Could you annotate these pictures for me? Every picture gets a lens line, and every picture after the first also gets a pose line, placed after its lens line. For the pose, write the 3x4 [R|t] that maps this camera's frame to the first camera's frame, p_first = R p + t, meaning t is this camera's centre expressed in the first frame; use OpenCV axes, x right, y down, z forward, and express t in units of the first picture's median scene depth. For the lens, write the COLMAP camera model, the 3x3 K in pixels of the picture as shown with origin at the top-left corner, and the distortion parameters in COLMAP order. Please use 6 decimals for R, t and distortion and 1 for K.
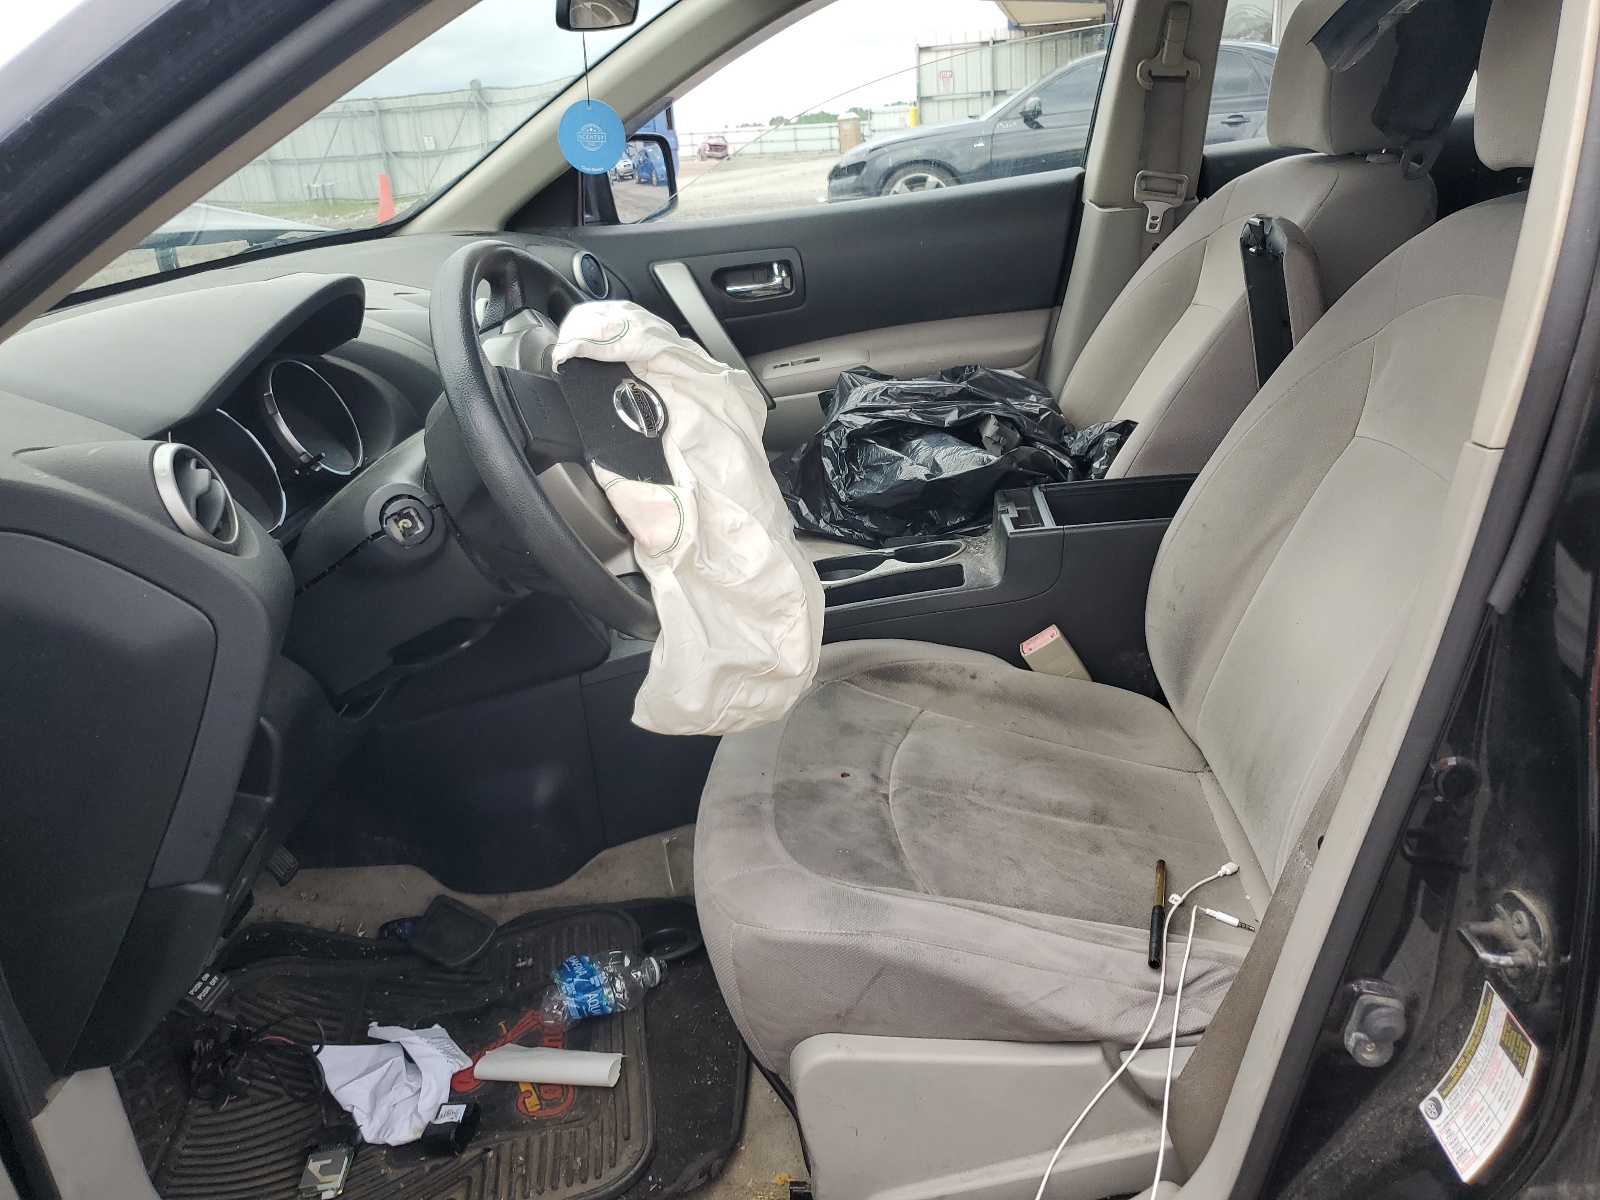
lens RADIAL K [[1275.0, 0, 800.0], [0, 1275.0, 600.0], [0, 0, 1]] dist [-0.009087, -0.006857]
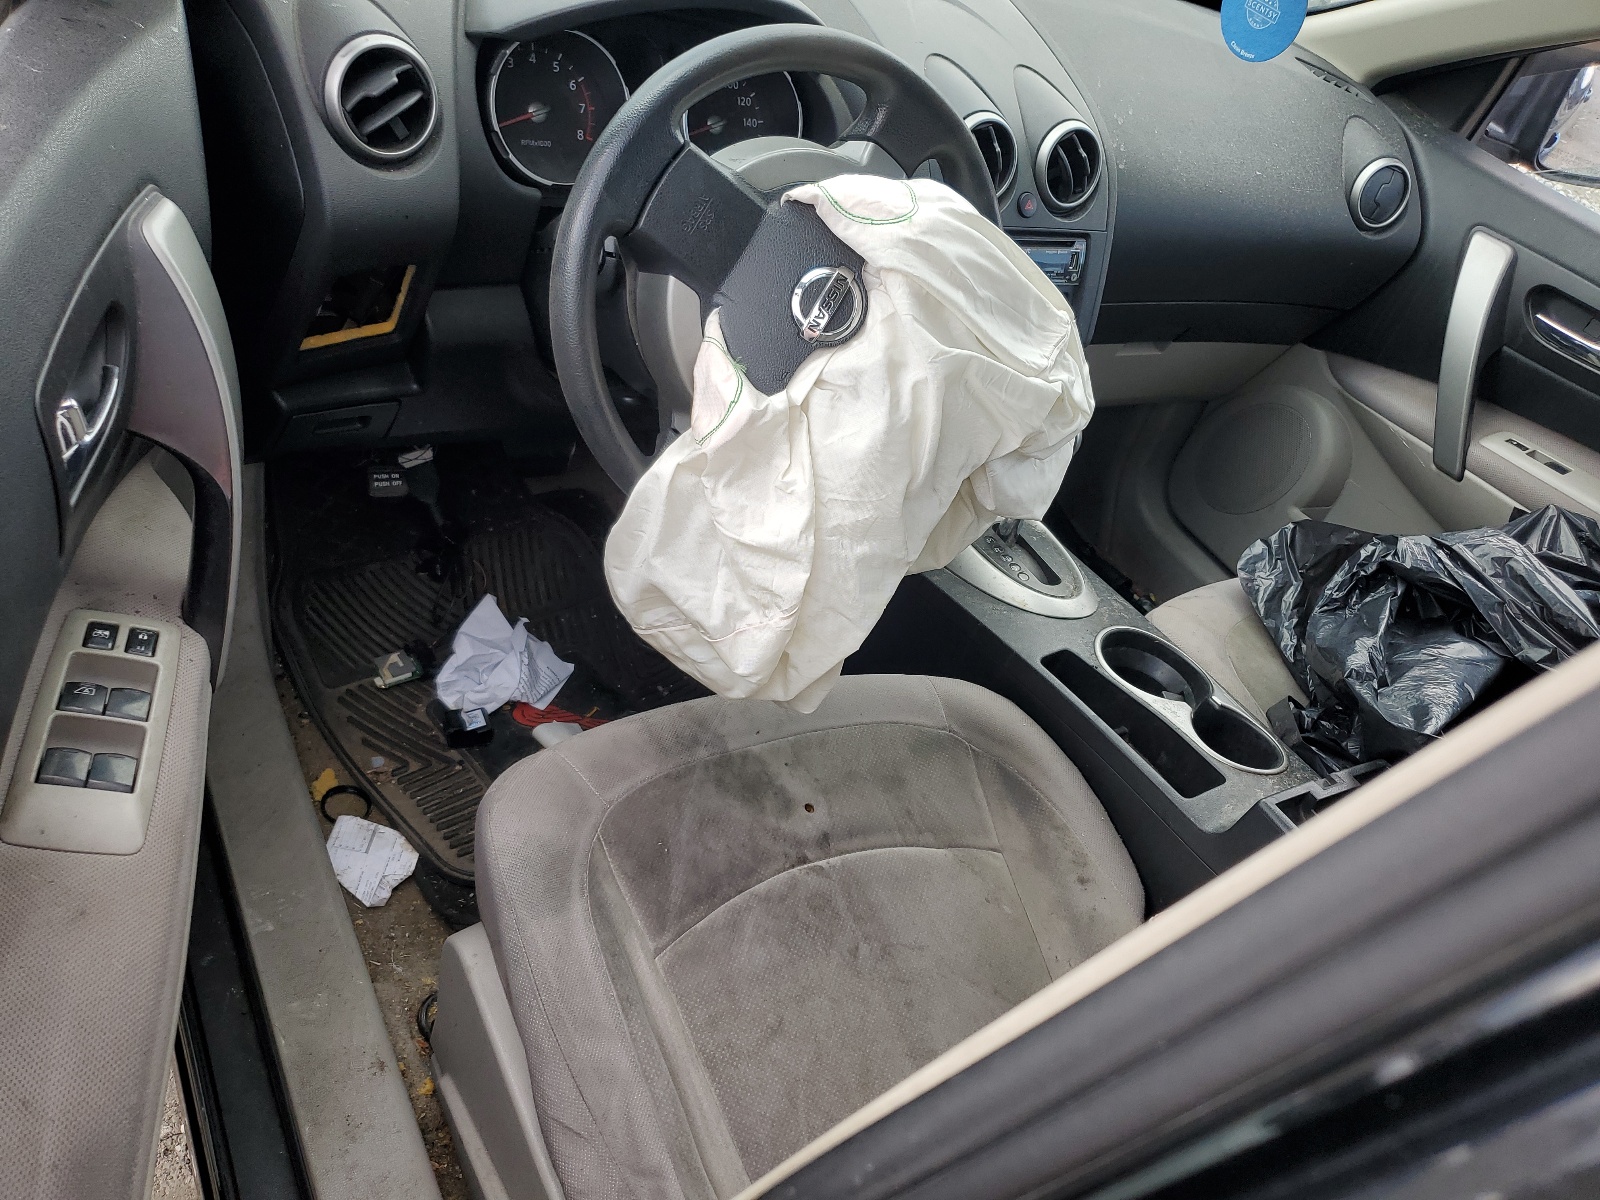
lens RADIAL K [[1275.0, 0, 800.0], [0, 1275.0, 600.0], [0, 0, 1]] dist [-0.009087, -0.006857]
pose [[0.467579, 0.708436, -0.528666, 0.378472], [-0.577585, 0.697600, 0.423970, -0.311023], [0.669152, 0.107110, 0.735365, 0.355960]]
